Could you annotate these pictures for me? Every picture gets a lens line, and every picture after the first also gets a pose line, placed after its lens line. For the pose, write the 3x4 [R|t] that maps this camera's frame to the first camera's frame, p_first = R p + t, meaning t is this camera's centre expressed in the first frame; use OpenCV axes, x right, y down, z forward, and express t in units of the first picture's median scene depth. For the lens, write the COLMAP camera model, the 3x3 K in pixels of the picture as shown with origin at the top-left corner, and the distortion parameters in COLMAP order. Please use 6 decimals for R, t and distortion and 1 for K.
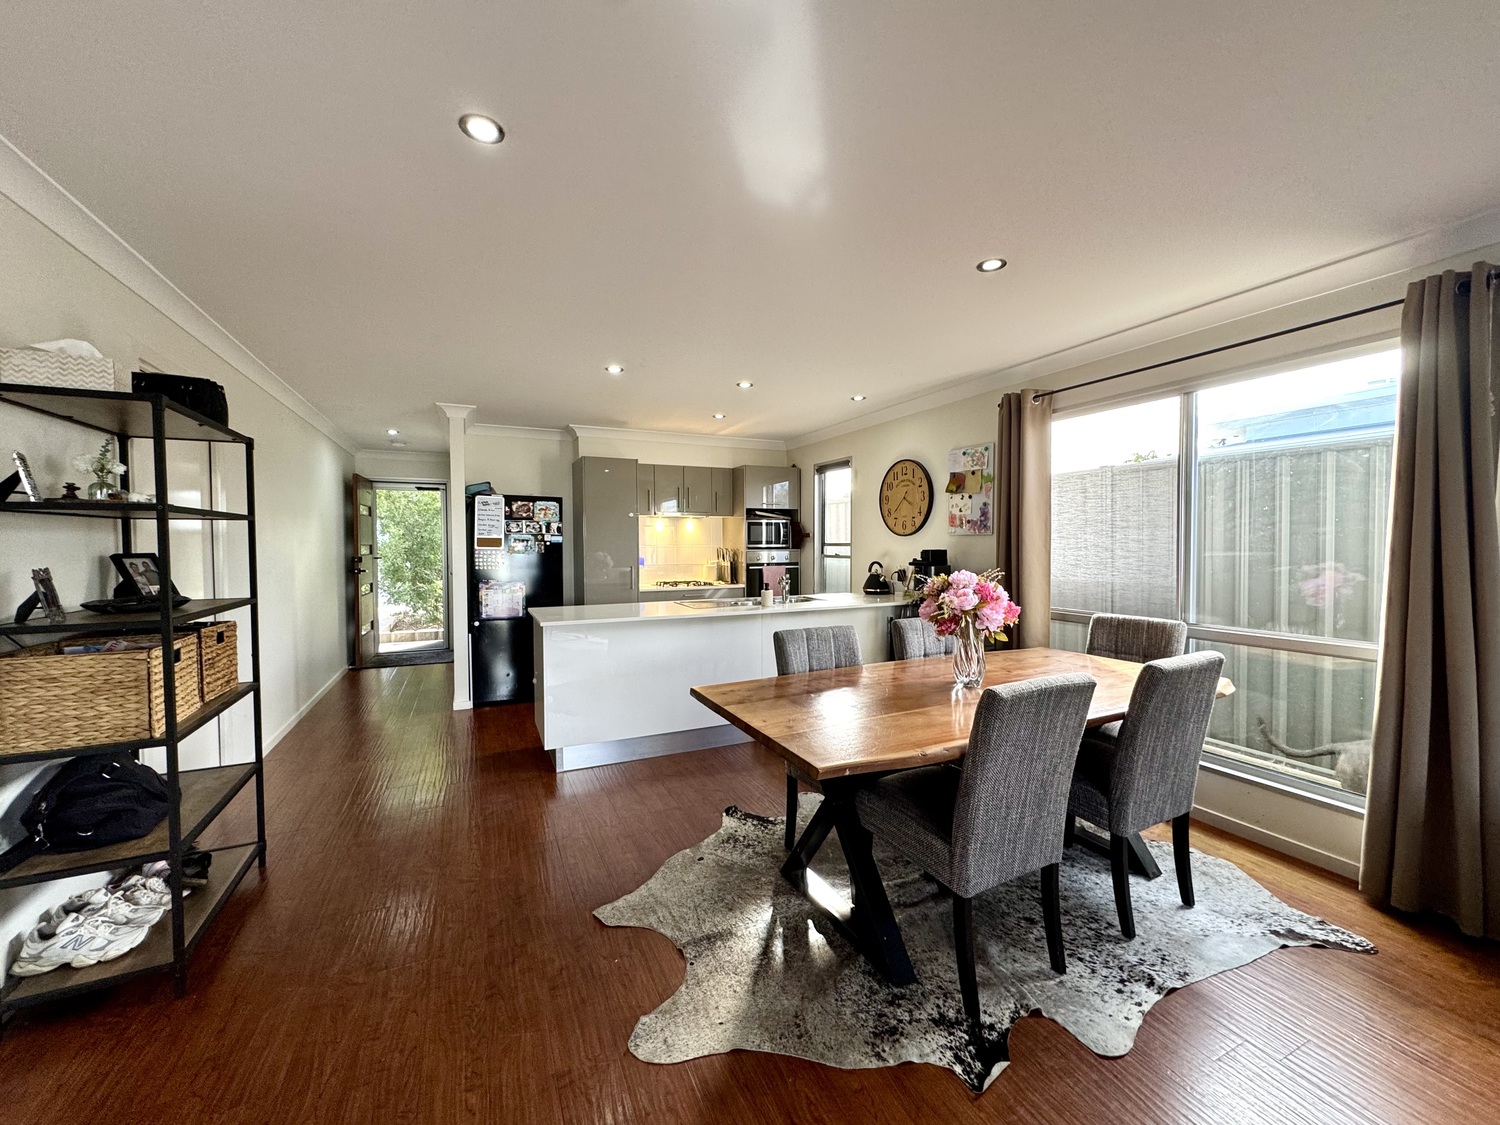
lens RADIAL K [[601.4, 0, 750.0], [0, 601.4, 562.5], [0, 0, 1]] dist [0.001442, 0.000123]
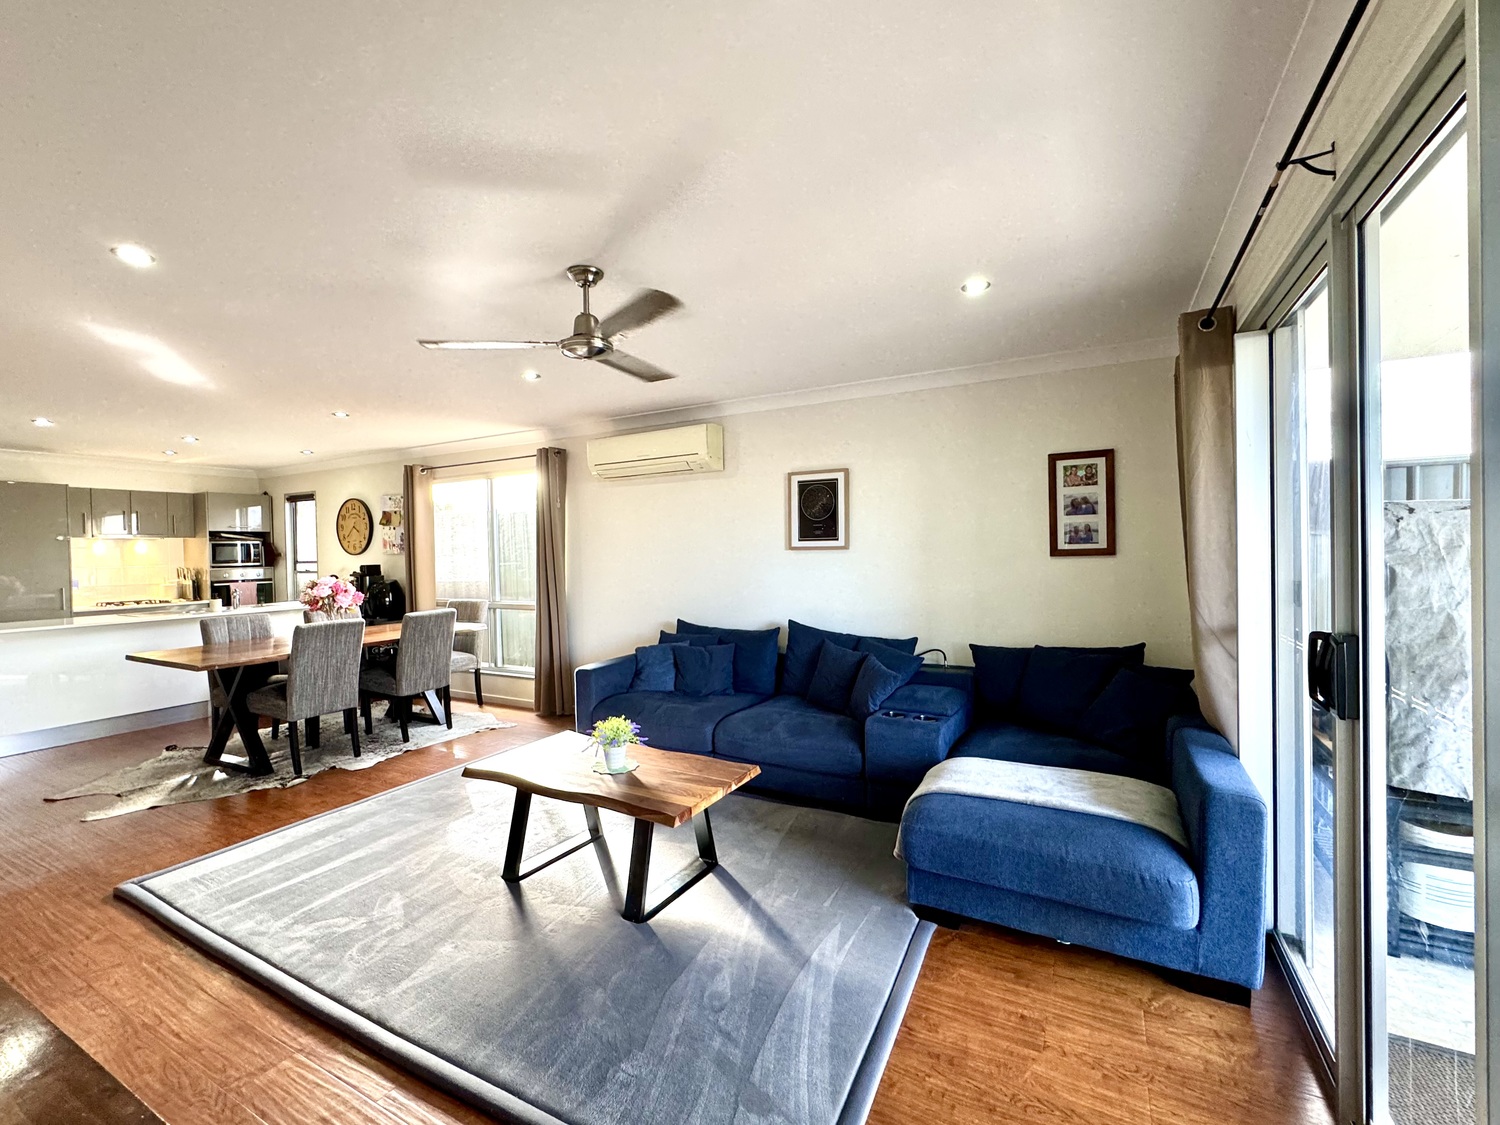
lens RADIAL K [[643.6, 0, 750.0], [0, 643.6, 562.5], [0, 0, 1]] dist [-0.001657, -0.000041]
pose [[0.802724, -0.021698, 0.595956, 0.105135], [0.035066, 0.999326, -0.010848, 0.018227], [-0.595319, 0.029606, 0.802944, -0.653609]]
